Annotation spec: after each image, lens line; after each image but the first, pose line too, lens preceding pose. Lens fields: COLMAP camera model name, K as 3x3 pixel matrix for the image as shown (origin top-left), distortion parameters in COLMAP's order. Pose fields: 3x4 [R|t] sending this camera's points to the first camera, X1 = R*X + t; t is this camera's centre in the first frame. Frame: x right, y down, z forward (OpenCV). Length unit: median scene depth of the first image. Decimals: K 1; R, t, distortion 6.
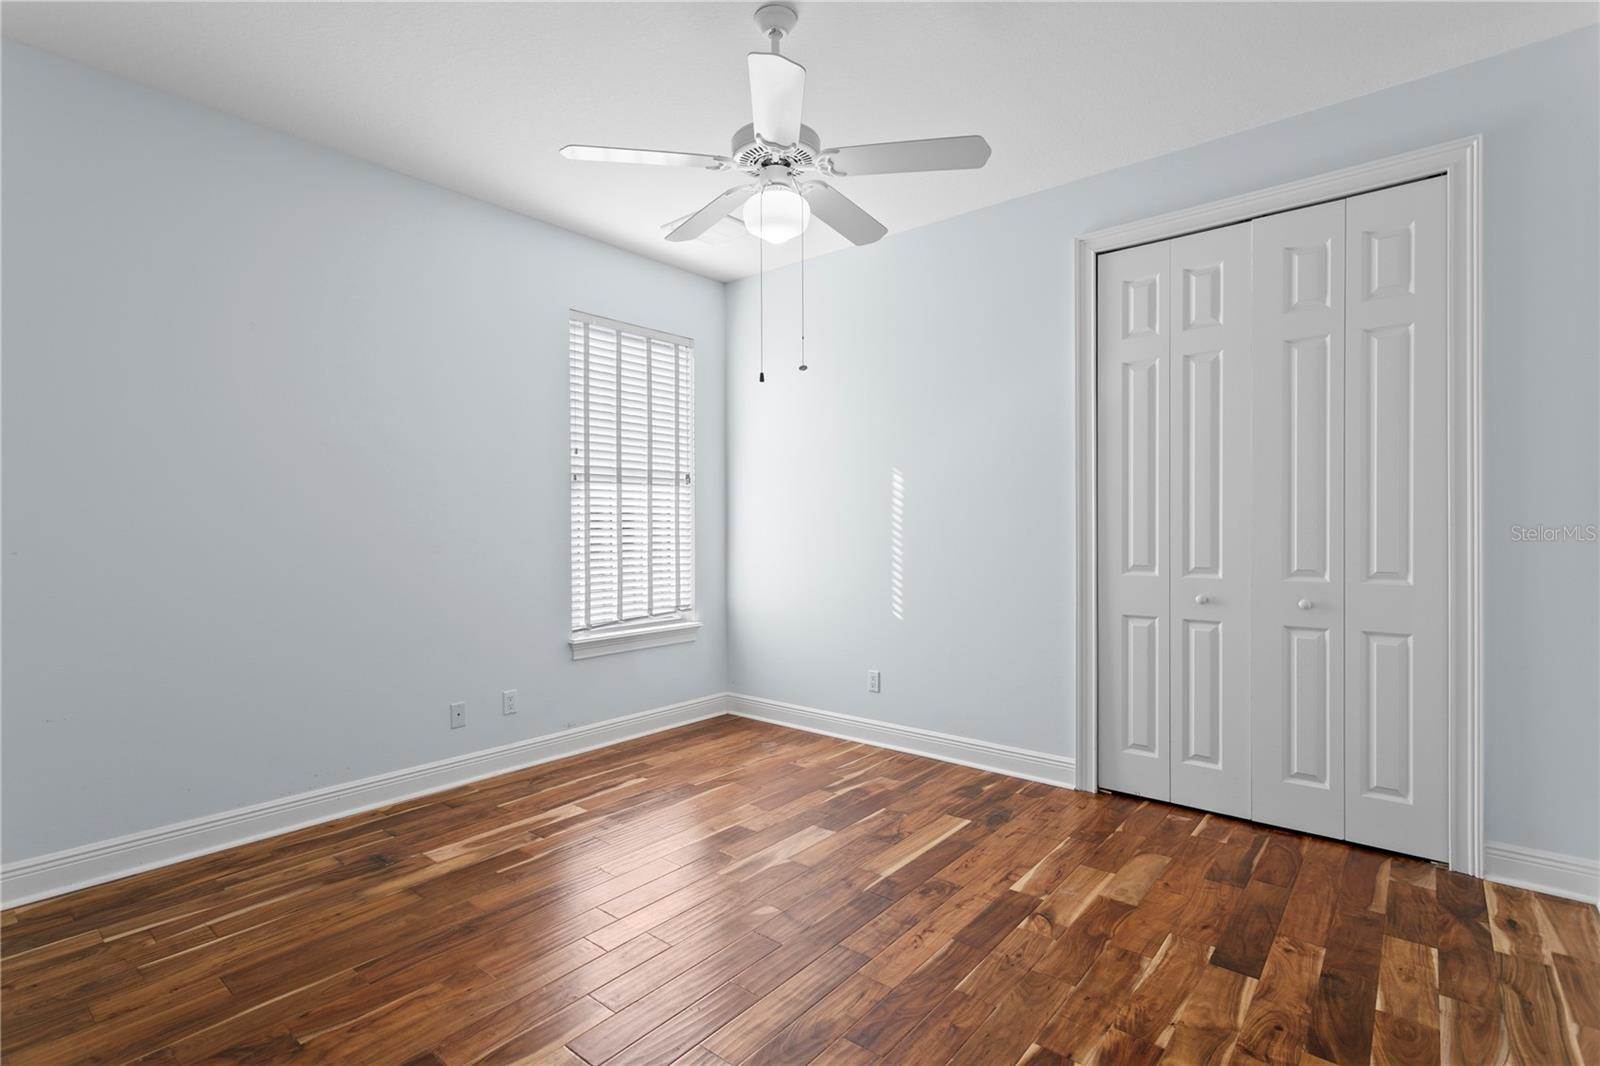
lens RADIAL K [[759.0, 0, 782.0], [0, 759.0, 529.2], [0, 0, 1]] dist [0.004597, 0.000514]
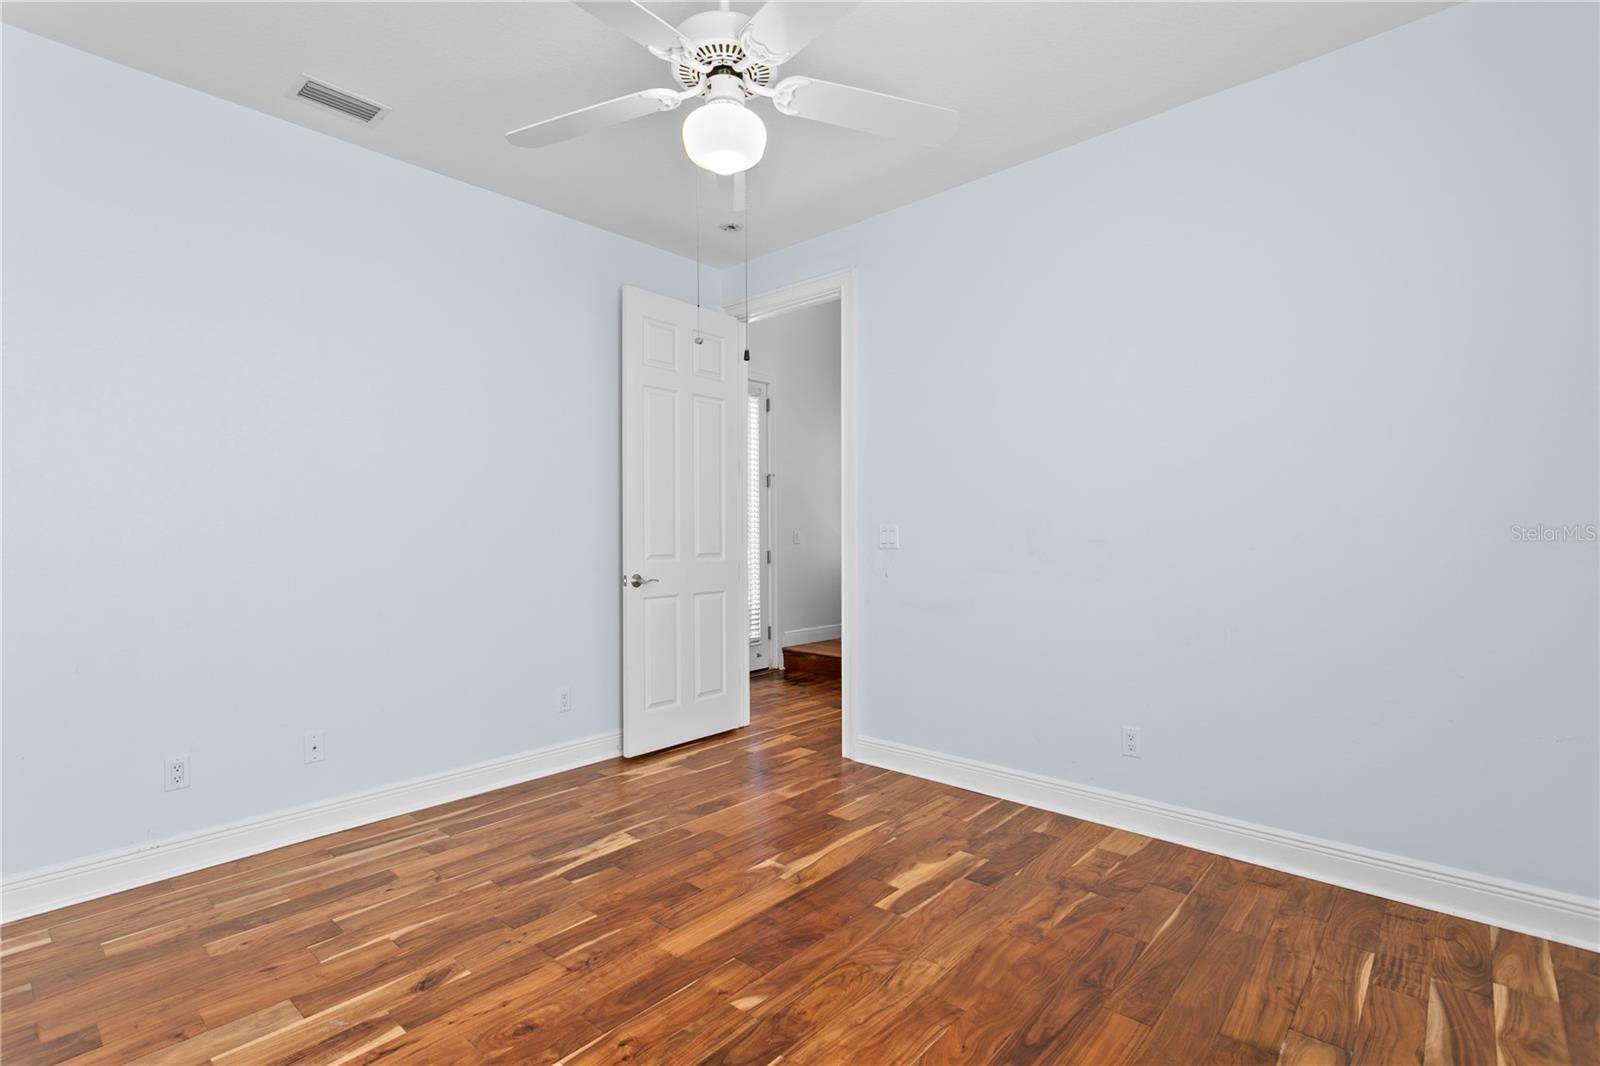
lens RADIAL K [[759.0, 0, 782.0], [0, 759.0, 529.2], [0, 0, 1]] dist [0.004597, 0.000514]
pose [[-0.999497, 0.013278, 0.028801, -0.095270], [0.013168, 0.999905, -0.004014, 0.008506], [-0.028852, -0.003632, -0.999577, 1.987390]]
